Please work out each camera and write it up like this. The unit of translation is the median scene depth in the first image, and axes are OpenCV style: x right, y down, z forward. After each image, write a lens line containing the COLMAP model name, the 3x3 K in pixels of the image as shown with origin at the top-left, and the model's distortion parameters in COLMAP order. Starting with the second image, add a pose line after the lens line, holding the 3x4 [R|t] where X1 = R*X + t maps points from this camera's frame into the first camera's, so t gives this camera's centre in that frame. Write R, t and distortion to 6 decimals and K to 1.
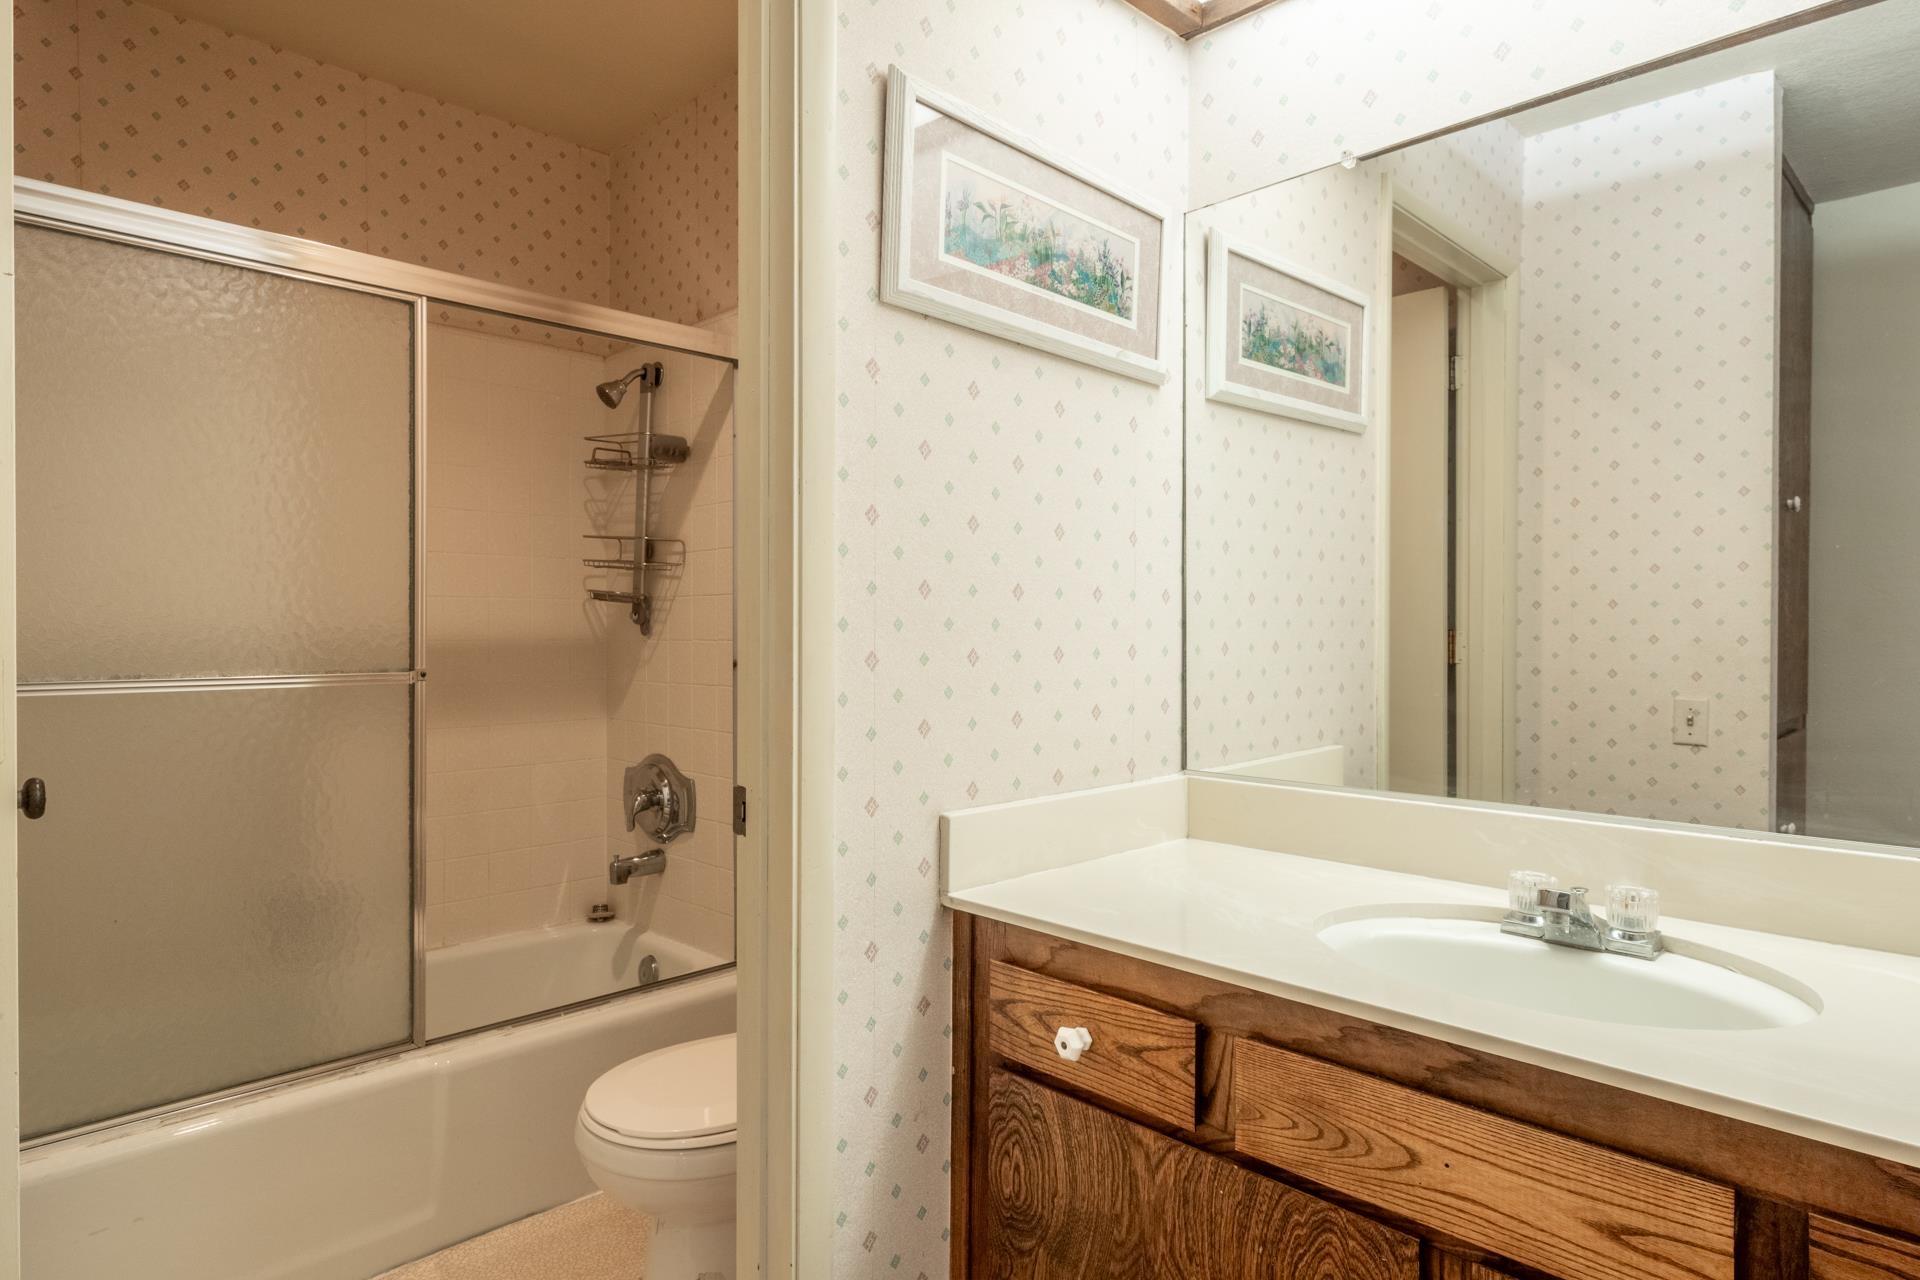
lens RADIAL K [[1055.6, 0, 934.2], [0, 1055.6, 631.9], [0, 0, 1]] dist [-0.002269, -0.000174]
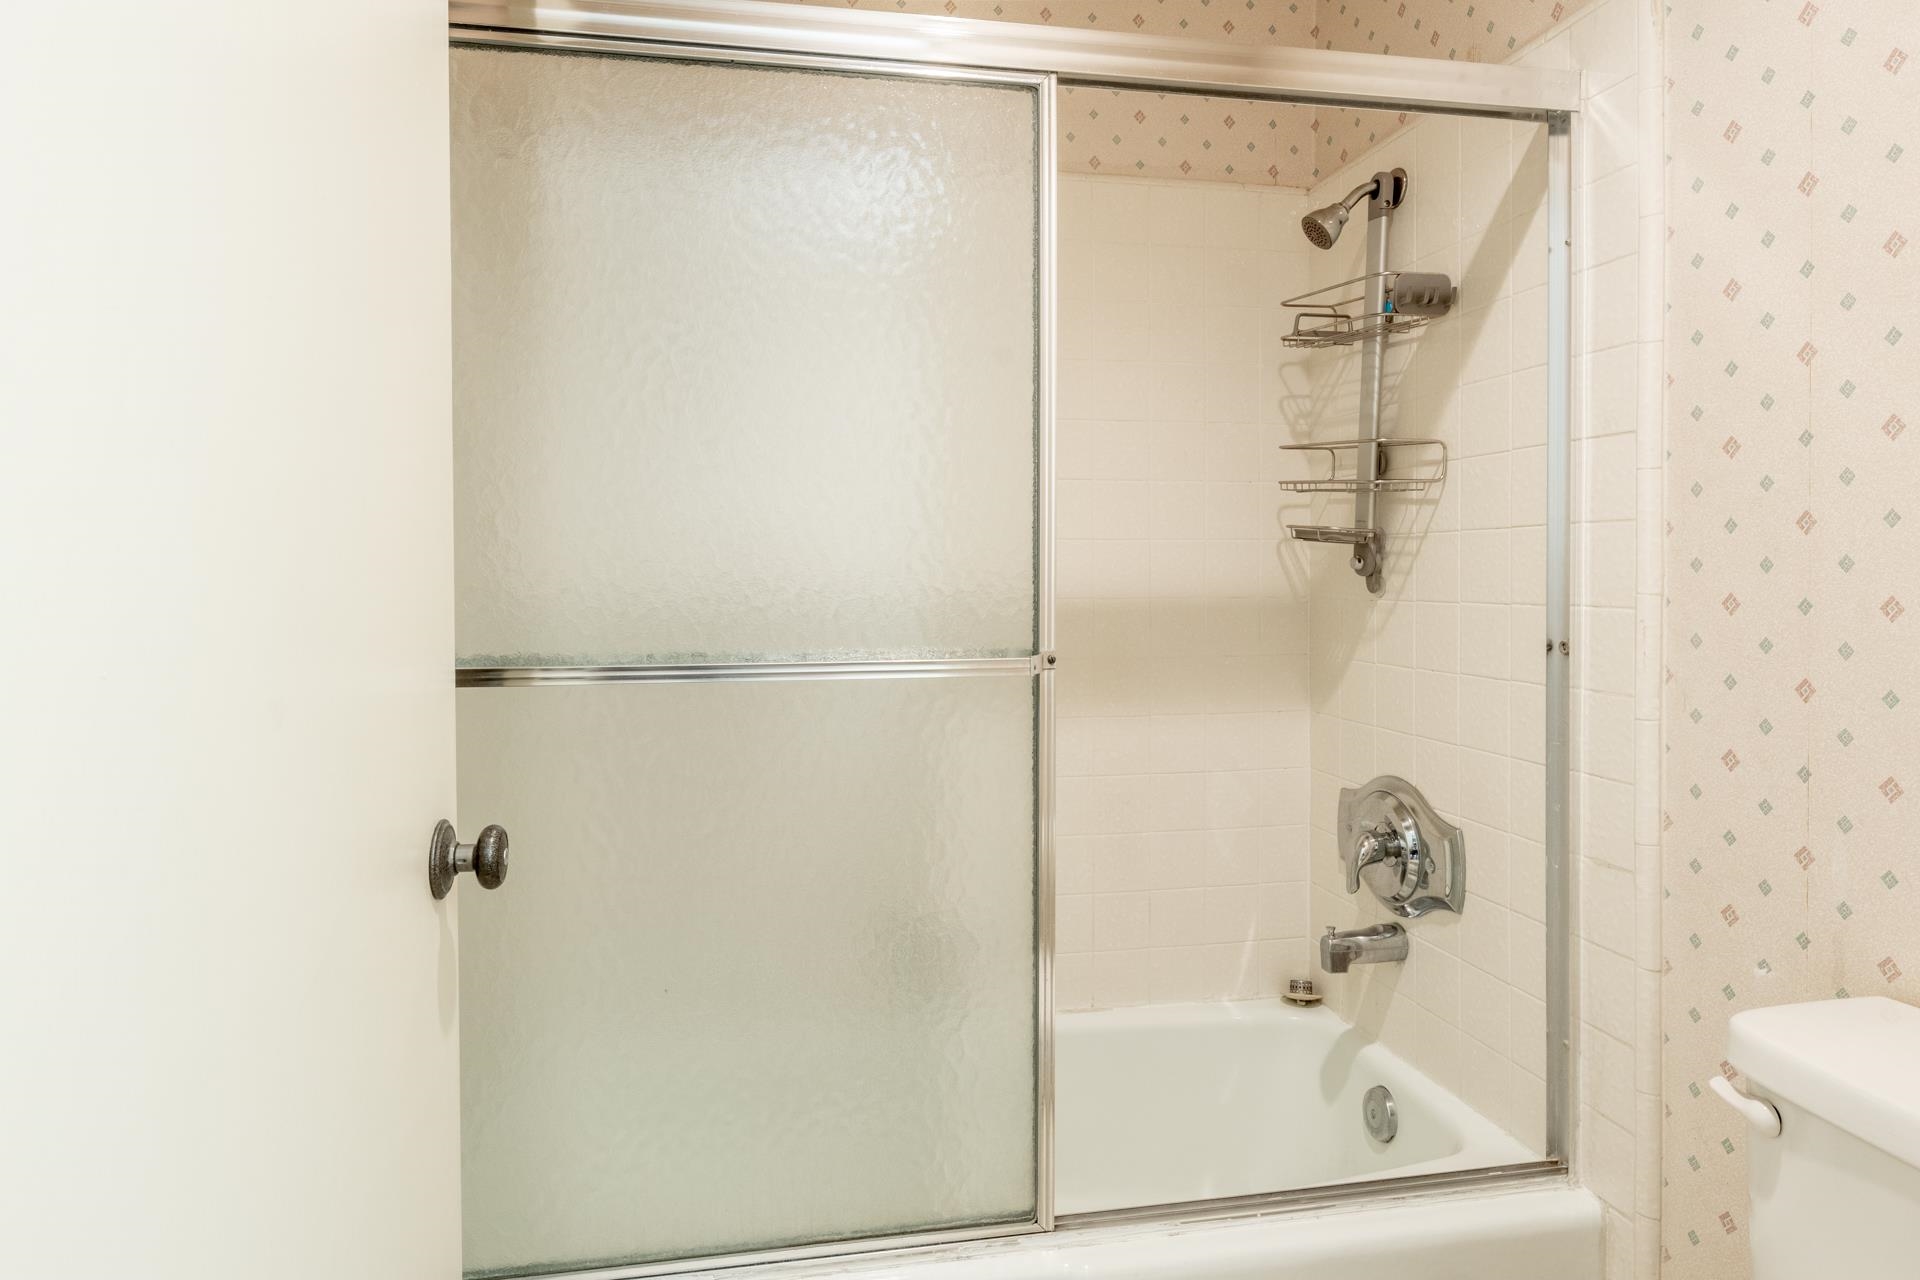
lens RADIAL K [[1031.2, 0, 933.9], [0, 1031.2, 602.1], [0, 0, 1]] dist [-0.003012, -0.001165]
pose [[0.818952, 0.011550, -0.573746, -0.133085], [0.004526, 0.999636, 0.026584, -0.009274], [0.573844, -0.024368, 0.818602, 0.325243]]
